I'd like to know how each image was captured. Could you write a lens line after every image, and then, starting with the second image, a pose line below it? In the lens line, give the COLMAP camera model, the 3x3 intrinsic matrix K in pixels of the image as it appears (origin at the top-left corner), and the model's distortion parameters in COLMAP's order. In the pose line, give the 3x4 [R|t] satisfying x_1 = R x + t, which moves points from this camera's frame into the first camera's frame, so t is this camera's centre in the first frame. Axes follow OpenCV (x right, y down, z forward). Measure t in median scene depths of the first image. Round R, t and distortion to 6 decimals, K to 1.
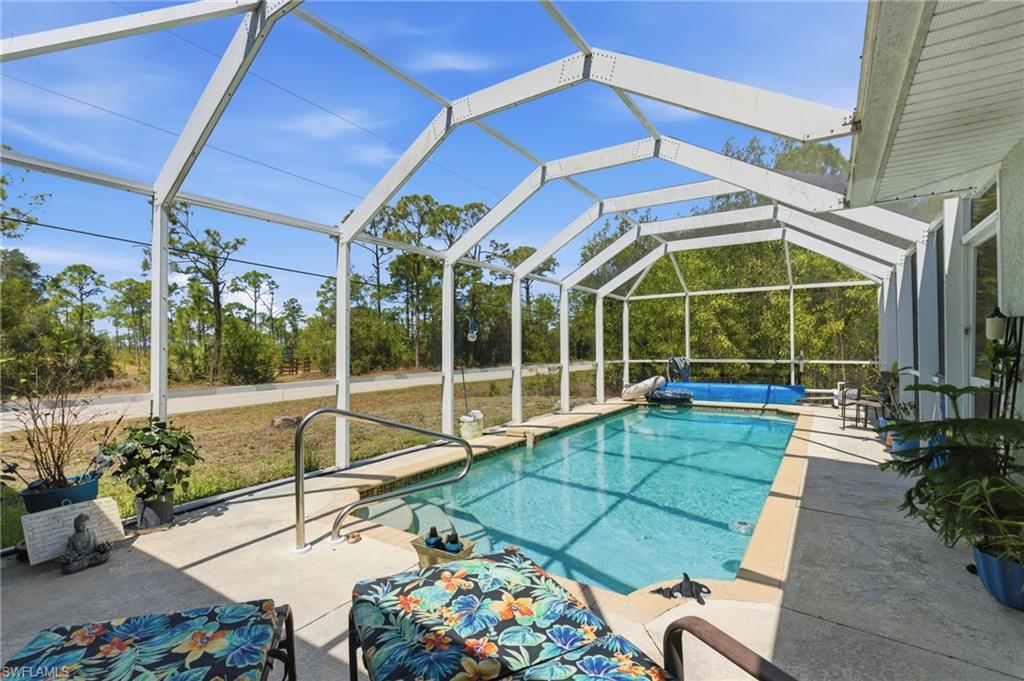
lens RADIAL K [[467.4, 0, 514.9], [0, 467.4, 337.5], [0, 0, 1]] dist [-0.009393, 0.005191]
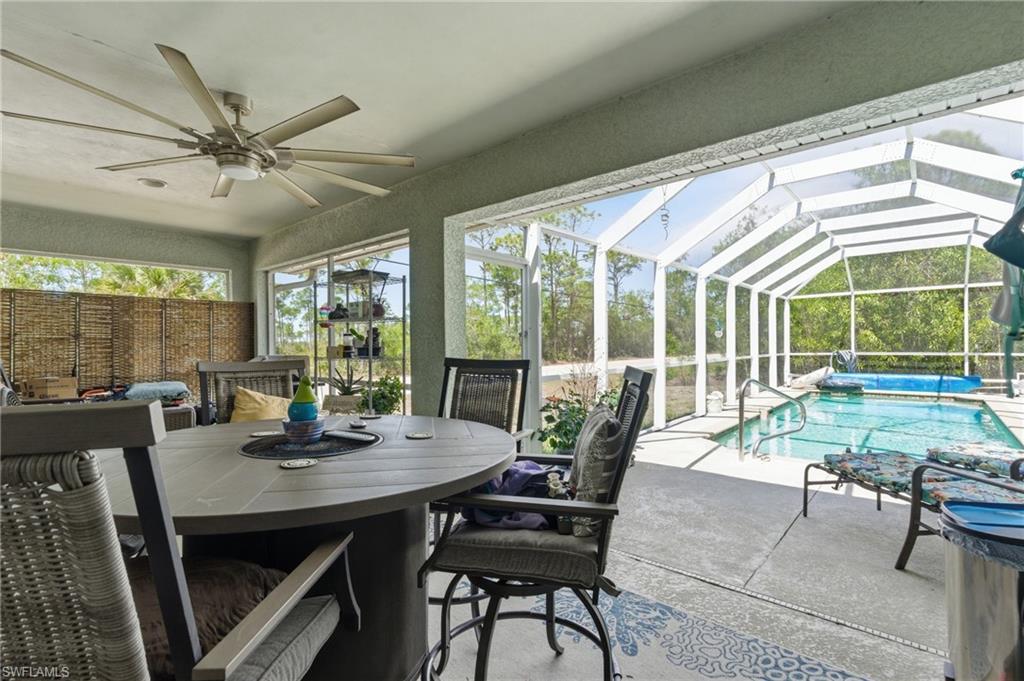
lens RADIAL K [[467.4, 0, 512.2], [0, 467.4, 347.7], [0, 0, 1]] dist [-0.009393, 0.005191]
pose [[0.990901, -0.002331, -0.134573, -0.300788], [0.006519, 0.999508, 0.030691, -0.003914], [0.134435, -0.031290, 0.990428, -0.216443]]
